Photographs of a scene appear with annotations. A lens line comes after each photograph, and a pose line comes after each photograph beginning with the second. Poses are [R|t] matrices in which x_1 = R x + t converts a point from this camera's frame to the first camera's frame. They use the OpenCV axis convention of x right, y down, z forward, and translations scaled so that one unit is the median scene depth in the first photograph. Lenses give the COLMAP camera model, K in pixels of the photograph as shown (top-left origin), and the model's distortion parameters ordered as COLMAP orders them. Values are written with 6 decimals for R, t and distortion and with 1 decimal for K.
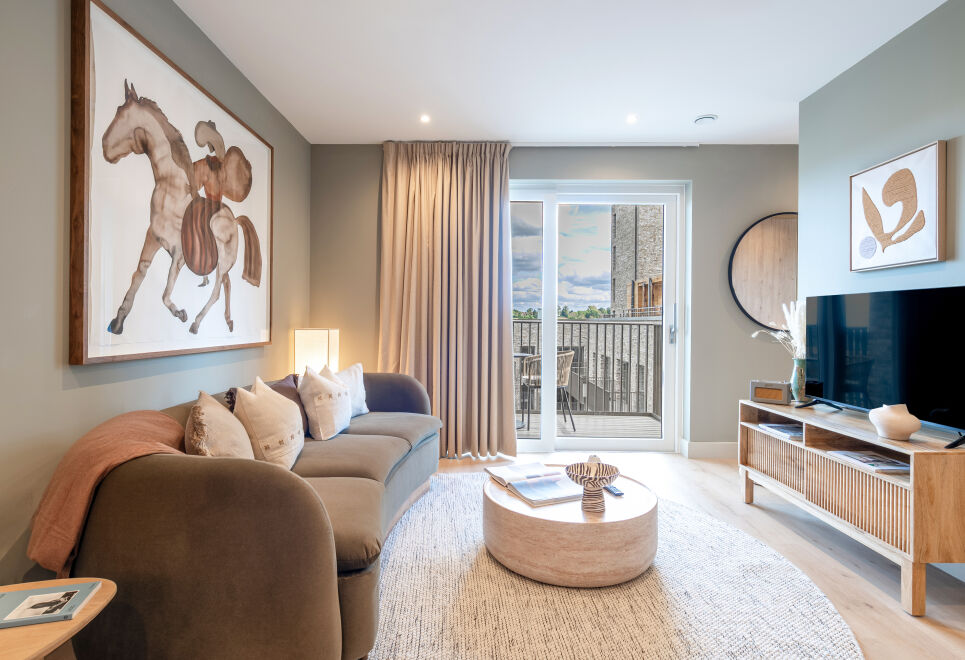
lens RADIAL K [[504.0, 0, 464.3], [0, 504.0, 323.1], [0, 0, 1]] dist [-0.001083, 0.000092]
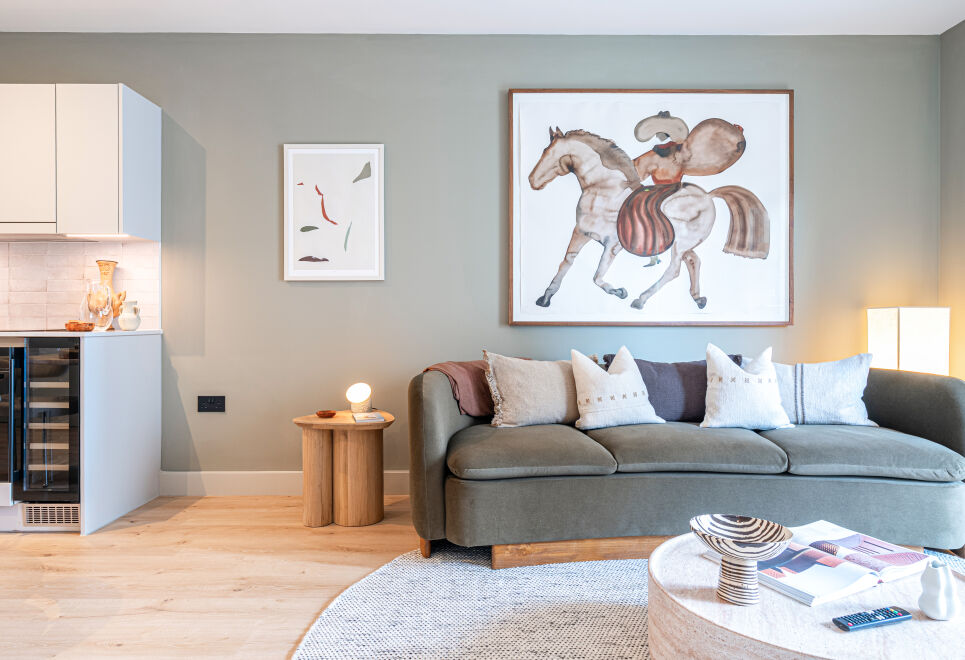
lens RADIAL K [[619.7, 0, 484.7], [0, 619.7, 320.0], [0, 0, 1]] dist [0.000966, -0.000282]
pose [[0.026842, -0.007414, -0.999612, 0.850831], [-0.002443, 0.999969, -0.007483, 0.057460], [0.999637, 0.002643, 0.026823, 0.620382]]
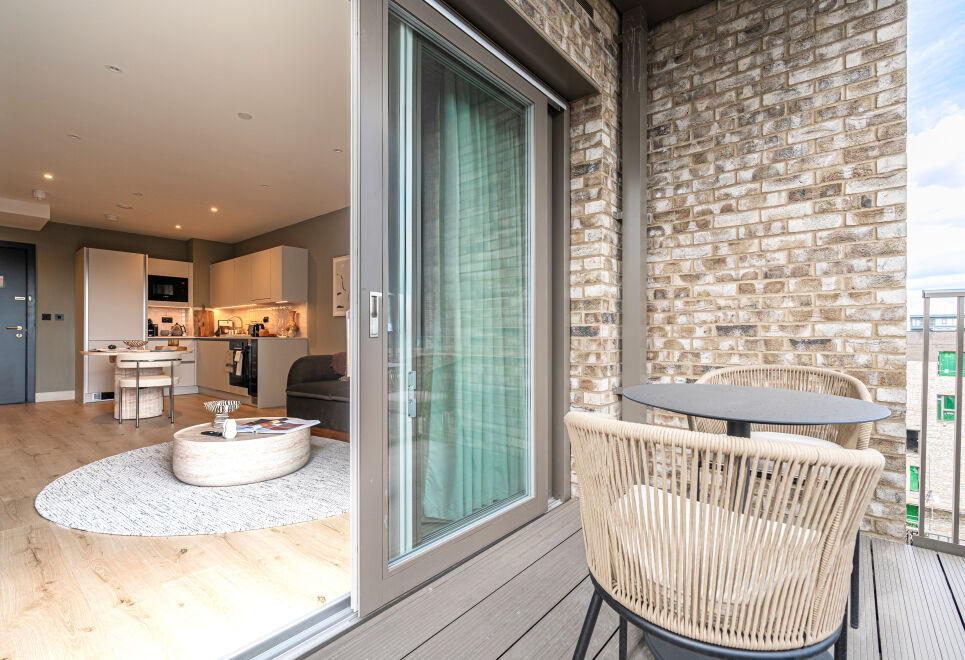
lens RADIAL K [[442.5, 0, 483.6], [0, 442.5, 333.8], [0, 0, 1]] dist [0.002163, 0.000327]
pose [[-0.617812, -0.012681, -0.786224, 0.788685], [-0.007693, 0.999920, -0.010083, 0.069111], [0.786288, -0.000181, -0.617860, 2.289551]]
